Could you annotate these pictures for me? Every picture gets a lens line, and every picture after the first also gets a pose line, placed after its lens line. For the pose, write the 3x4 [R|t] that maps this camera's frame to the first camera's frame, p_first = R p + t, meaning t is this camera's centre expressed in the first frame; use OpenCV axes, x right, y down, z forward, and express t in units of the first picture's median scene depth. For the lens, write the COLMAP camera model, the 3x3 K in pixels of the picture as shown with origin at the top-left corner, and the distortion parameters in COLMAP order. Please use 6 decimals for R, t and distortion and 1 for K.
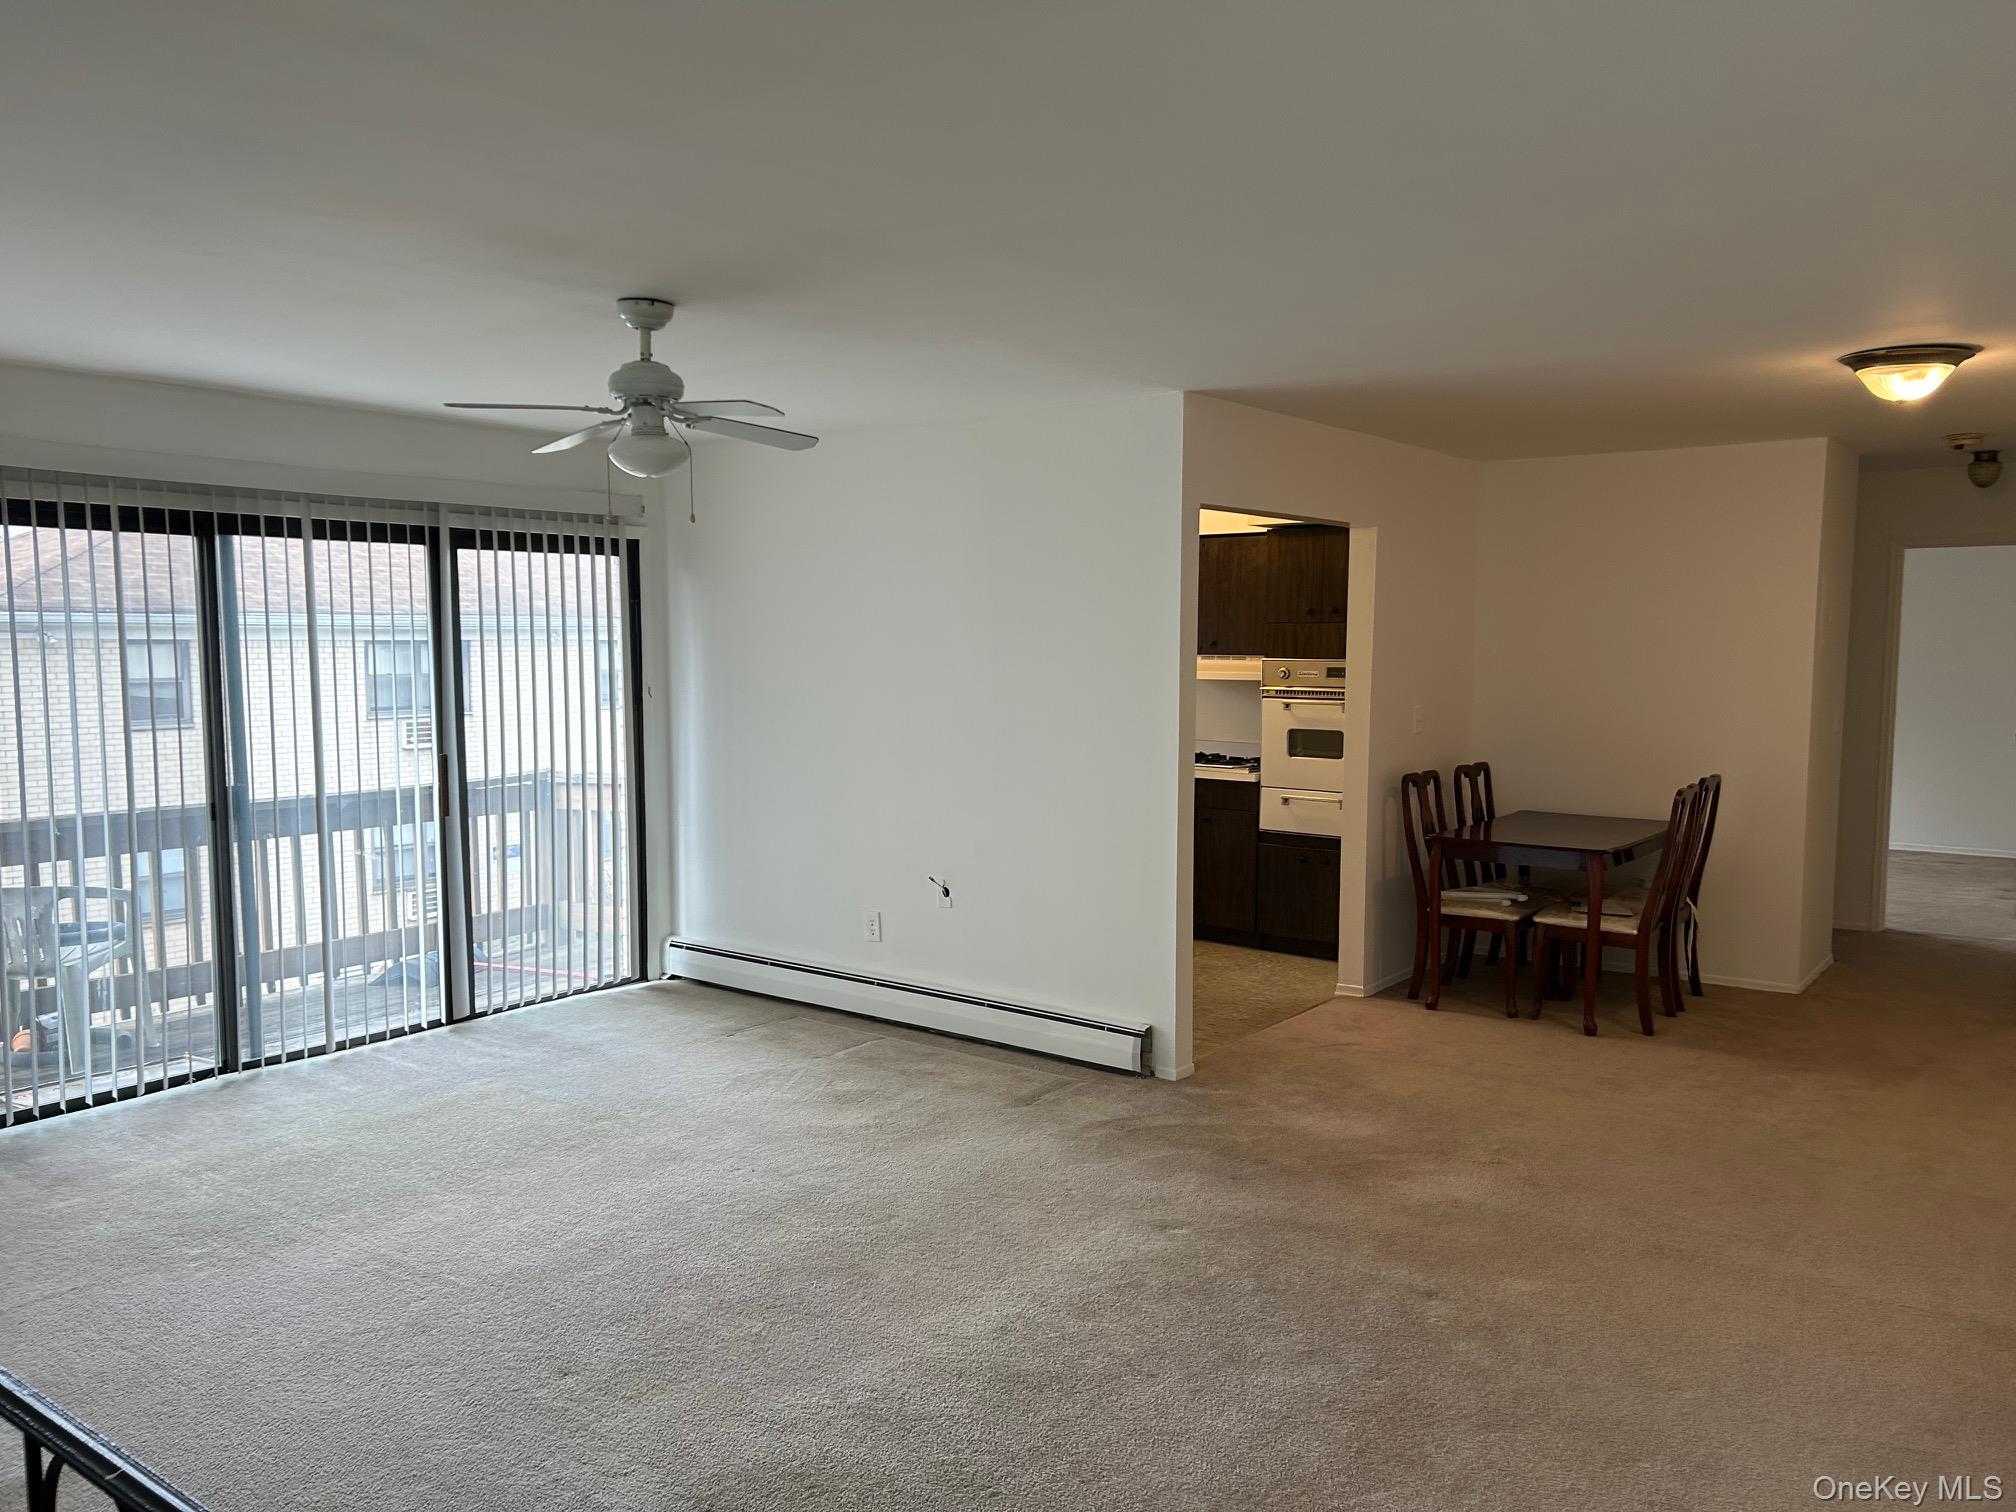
lens RADIAL K [[1491.5, 0, 987.0], [0, 1491.5, 773.6], [0, 0, 1]] dist [0.066771, -0.070224]
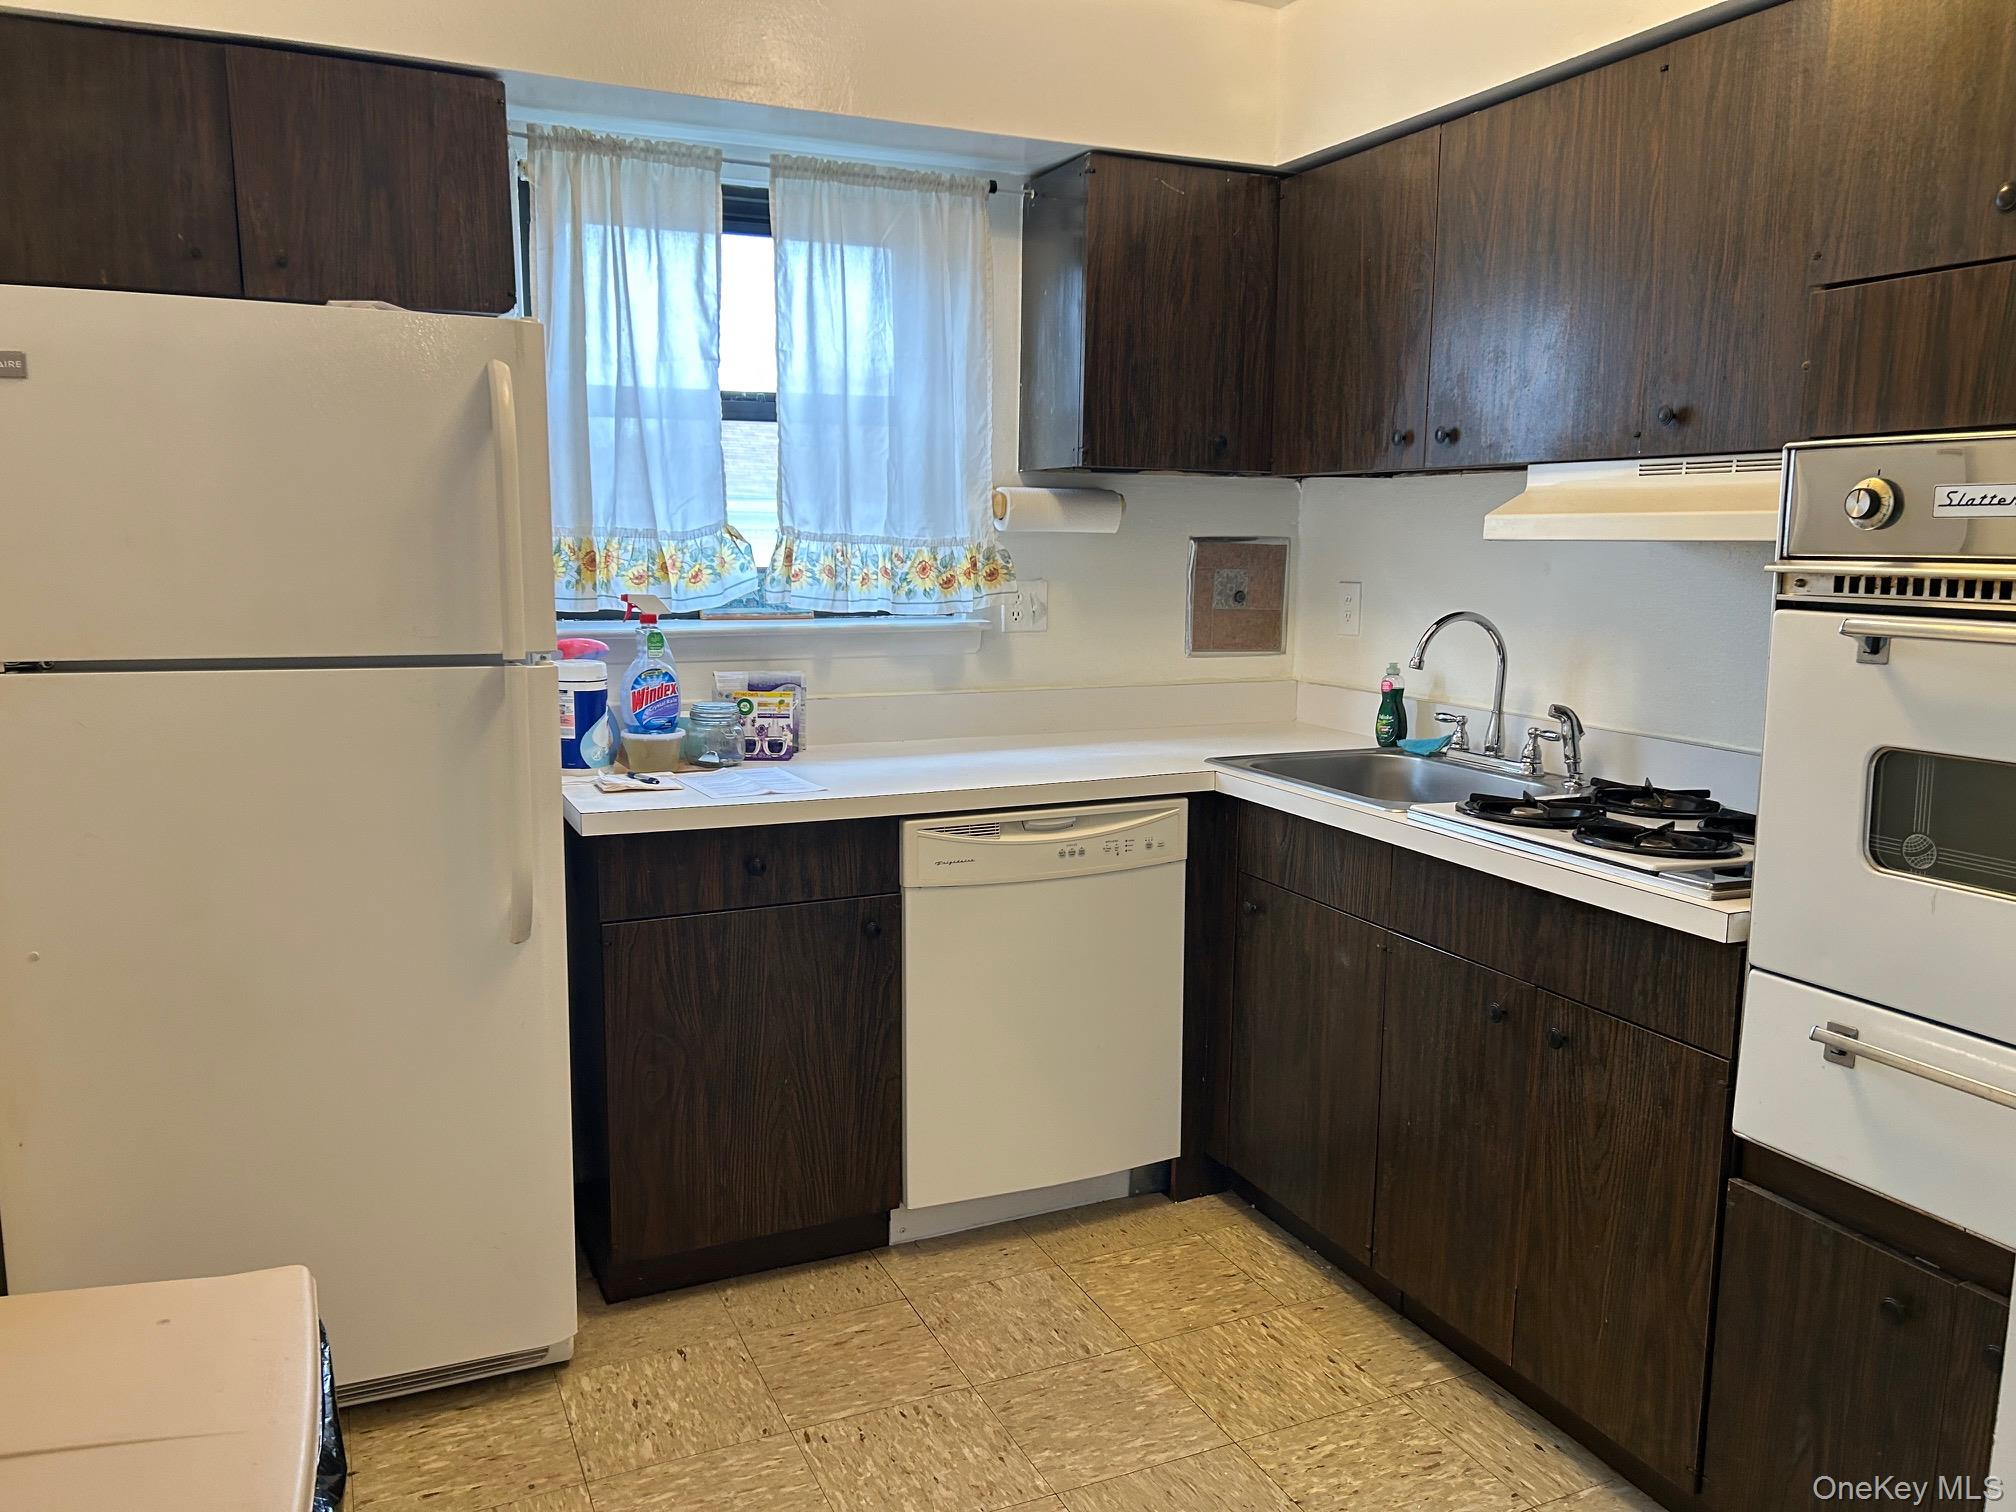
lens RADIAL K [[1491.5, 0, 1026.5], [0, 1491.5, 769.6], [0, 0, 1]] dist [0.066771, -0.070224]
pose [[0.886597, 0.074997, -0.456422, 0.255810], [-0.048578, 0.996408, 0.069363, -0.048116], [0.459985, -0.039325, 0.887056, 0.976085]]
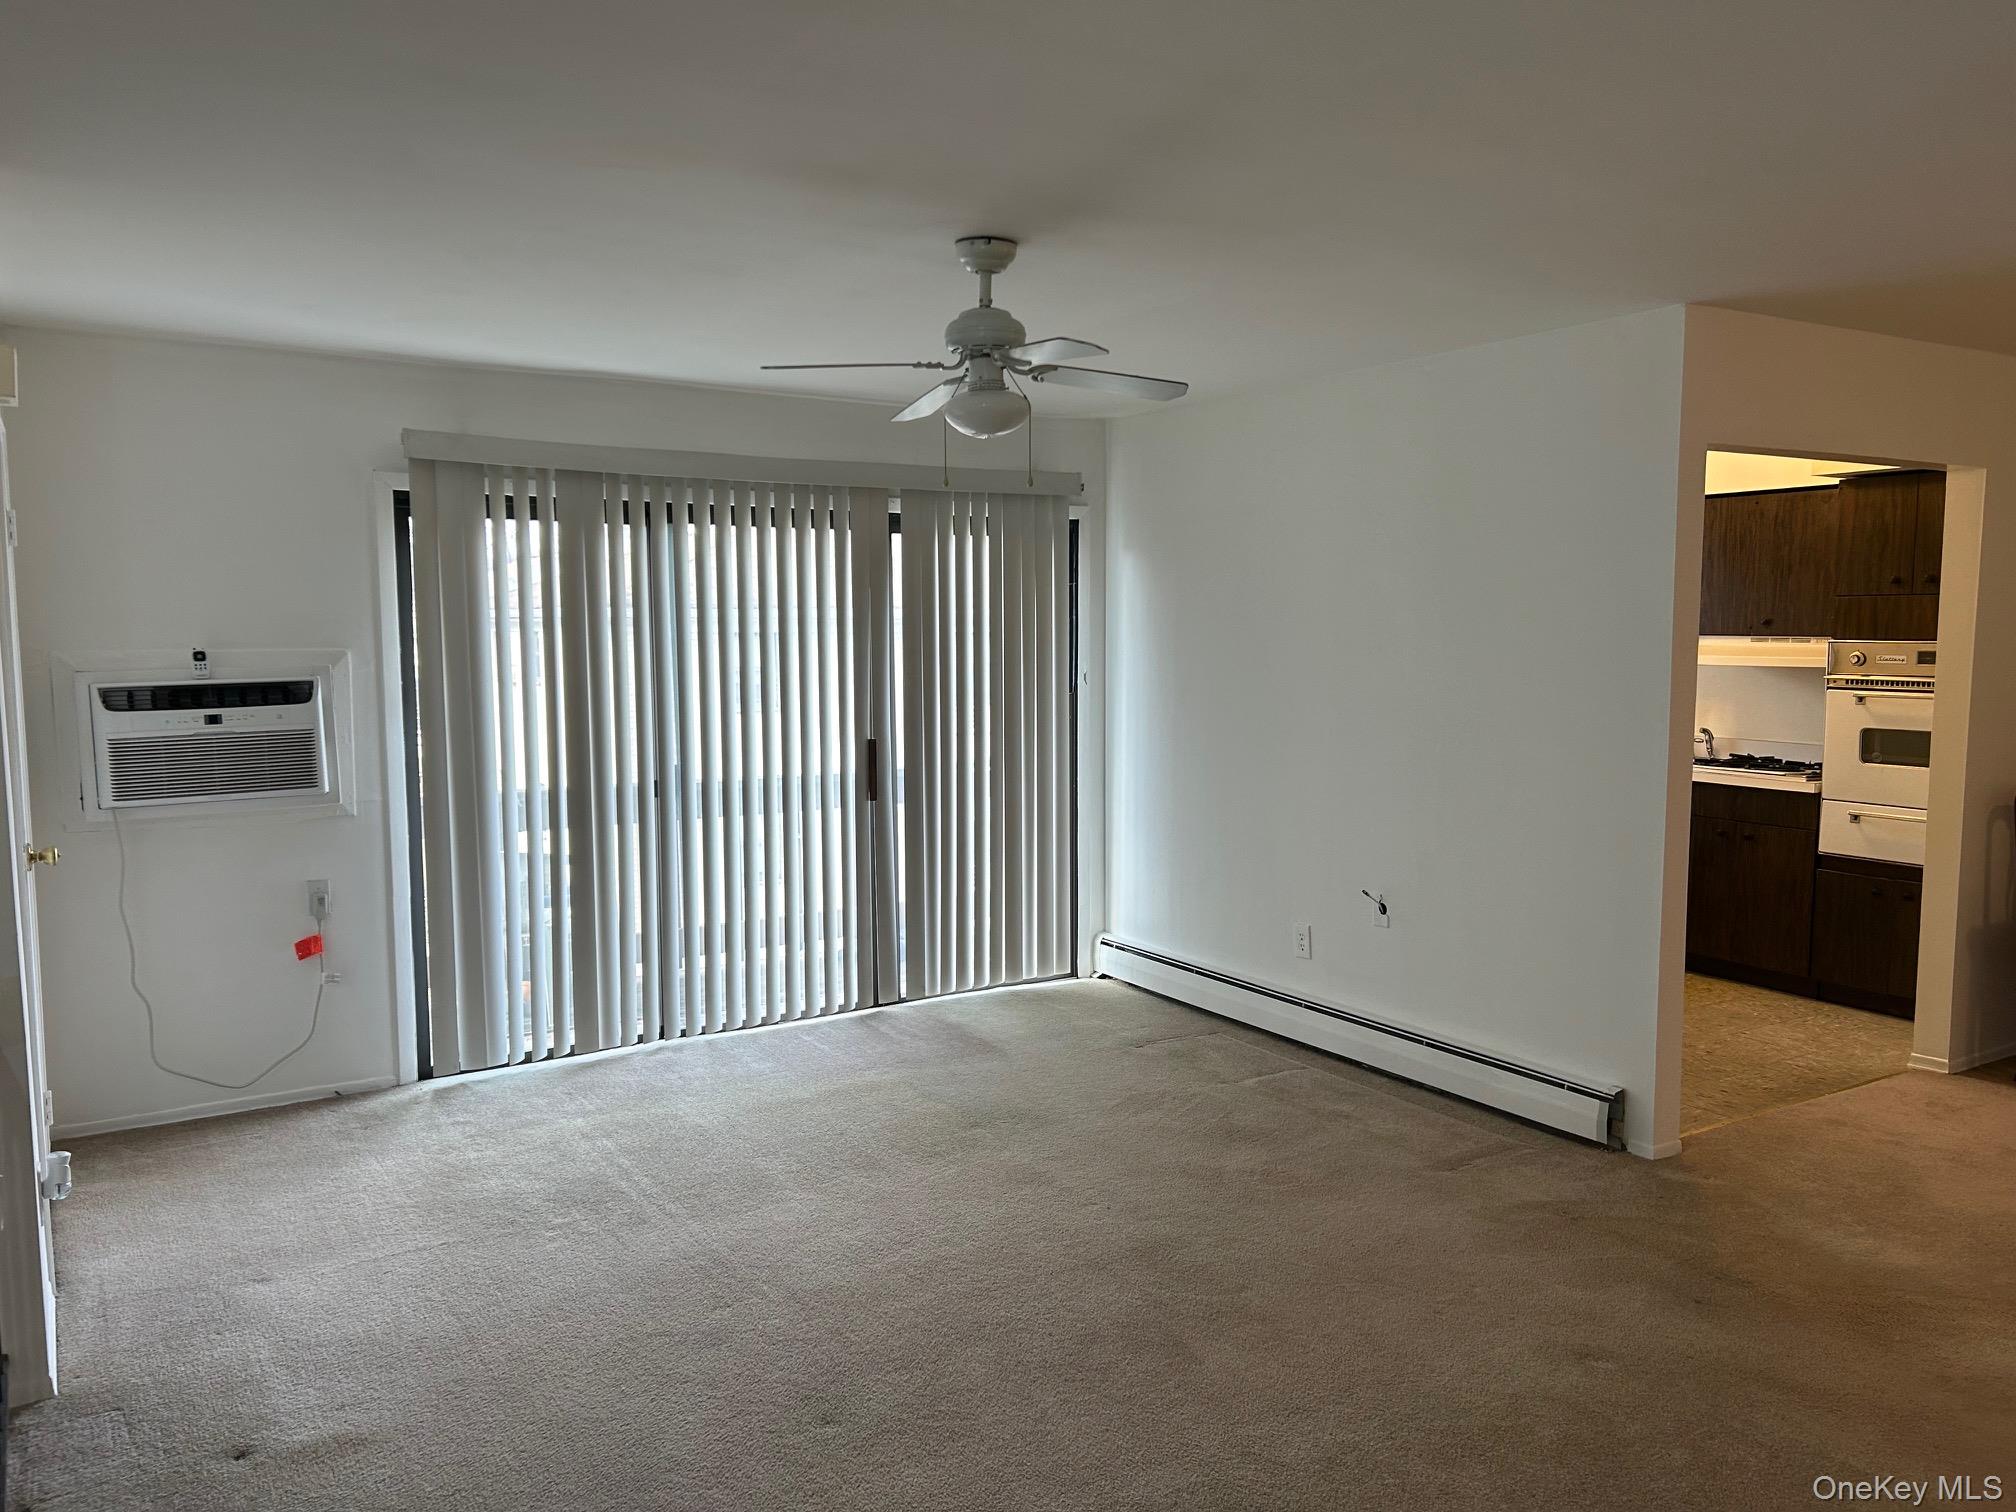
lens RADIAL K [[1491.5, 0, 999.1], [0, 1491.5, 774.5], [0, 0, 1]] dist [0.066771, -0.070224]
pose [[0.936076, 0.029247, -0.350581, 0.071868], [-0.026628, 0.999570, 0.012290, -0.003776], [0.350789, -0.002169, 0.936452, 0.106448]]
